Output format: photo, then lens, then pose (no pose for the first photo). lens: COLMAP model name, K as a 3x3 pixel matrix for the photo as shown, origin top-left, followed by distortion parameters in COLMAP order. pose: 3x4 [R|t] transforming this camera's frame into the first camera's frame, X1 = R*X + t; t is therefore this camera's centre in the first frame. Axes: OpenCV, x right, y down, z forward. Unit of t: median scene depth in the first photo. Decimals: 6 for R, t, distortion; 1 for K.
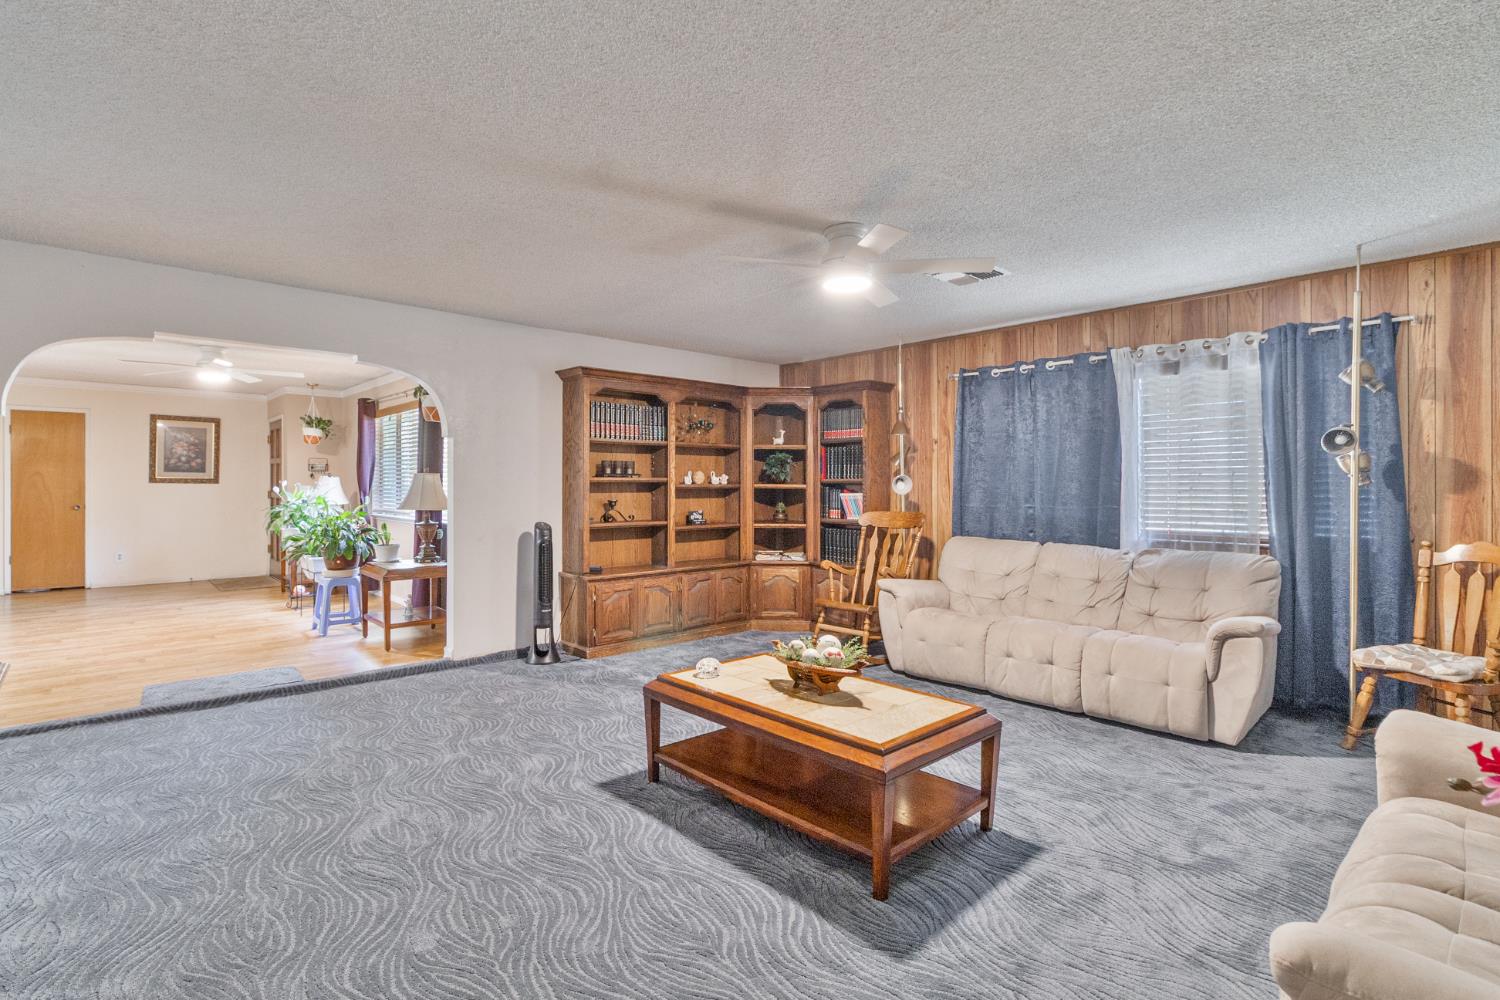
lens RADIAL K [[692.6, 0, 748.4], [0, 692.6, 493.8], [0, 0, 1]] dist [0.002544, 0.000525]
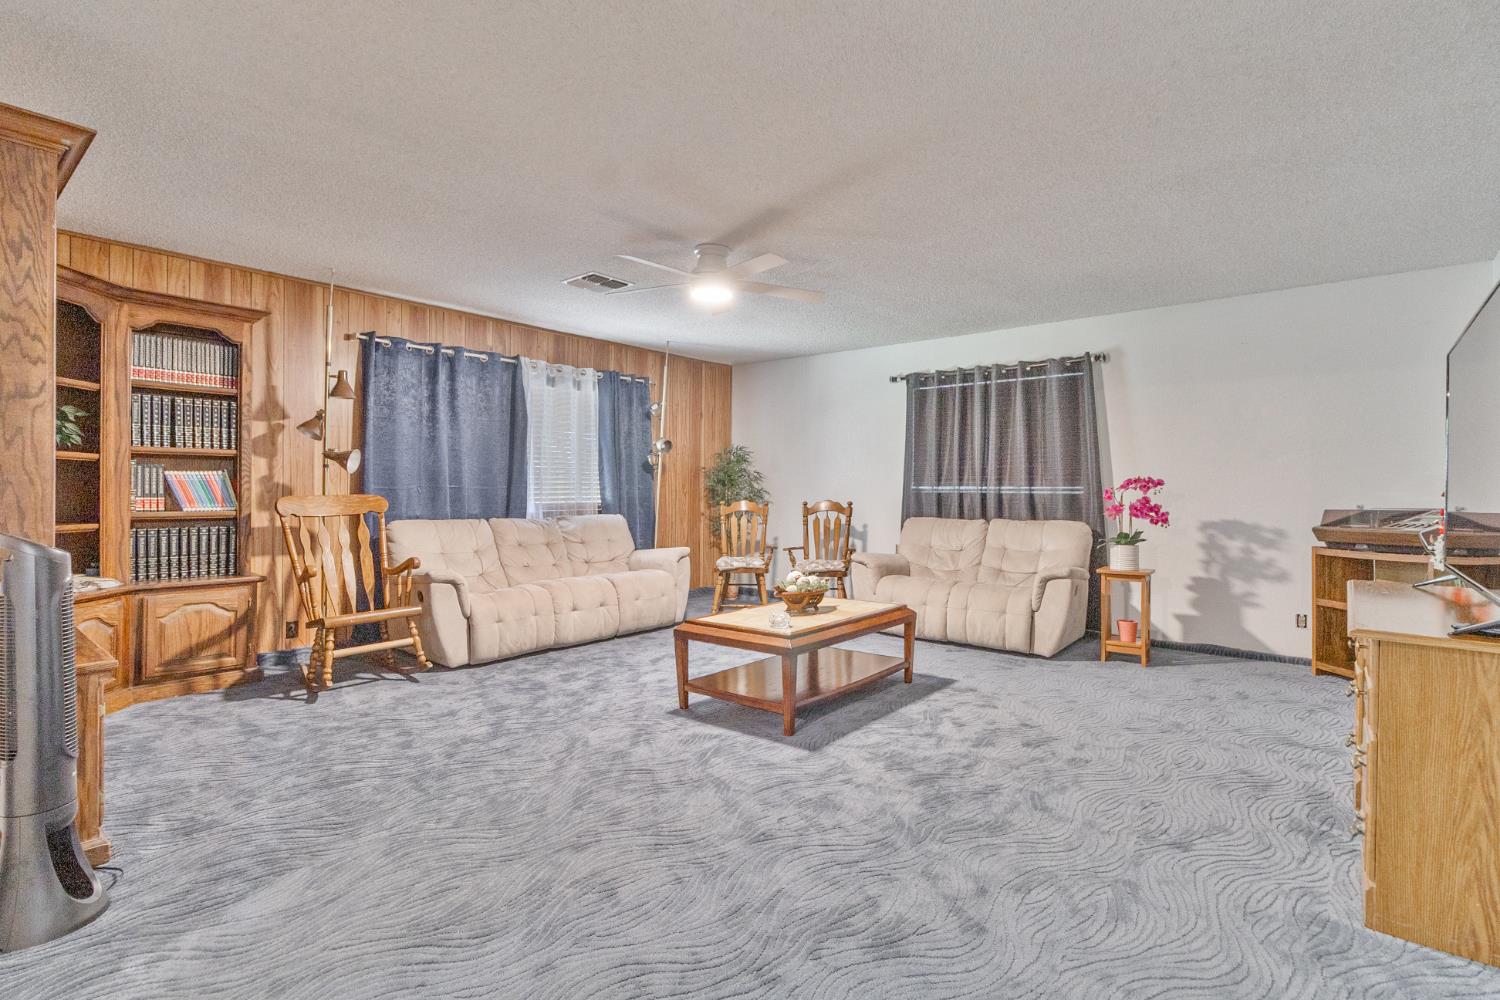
lens RADIAL K [[692.6, 0, 744.4], [0, 692.6, 498.2], [0, 0, 1]] dist [0.002544, 0.000525]
pose [[-0.100185, -0.016580, 0.994831, -0.654528], [0.004889, 0.999841, 0.017156, 0.019612], [-0.994957, 0.006582, -0.100088, 0.653322]]
